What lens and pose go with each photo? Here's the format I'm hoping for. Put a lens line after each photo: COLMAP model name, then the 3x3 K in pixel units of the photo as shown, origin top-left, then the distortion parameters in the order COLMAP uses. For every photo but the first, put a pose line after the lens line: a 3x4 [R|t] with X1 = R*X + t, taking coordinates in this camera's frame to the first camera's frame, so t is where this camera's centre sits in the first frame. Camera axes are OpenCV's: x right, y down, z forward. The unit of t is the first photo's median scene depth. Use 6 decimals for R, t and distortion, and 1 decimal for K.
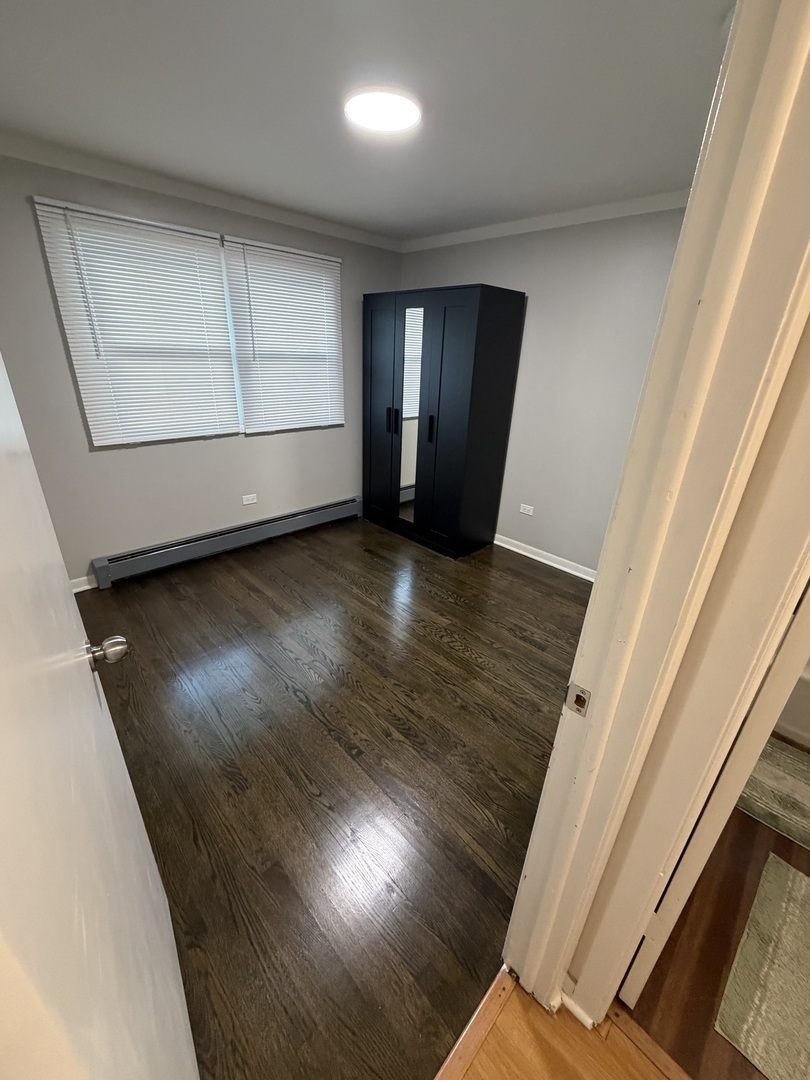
lens RADIAL K [[431.1, 0, 406.3], [0, 431.1, 538.3], [0, 0, 1]] dist [0.001007, 0.000204]
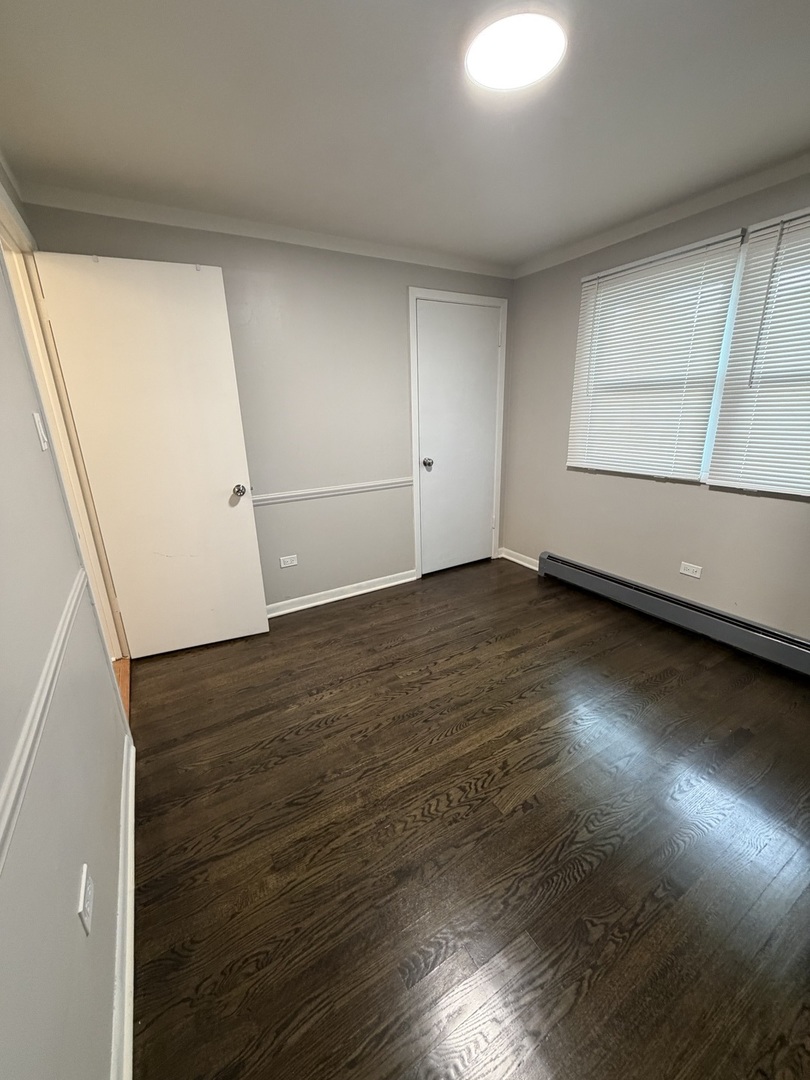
lens RADIAL K [[431.1, 0, 406.3], [0, 431.1, 538.3], [0, 0, 1]] dist [0.001007, 0.000204]
pose [[-0.242134, 0.249652, -0.937574, 0.551231], [-0.368193, 0.870403, 0.326853, -0.247704], [0.897667, 0.424350, -0.118834, 0.763851]]
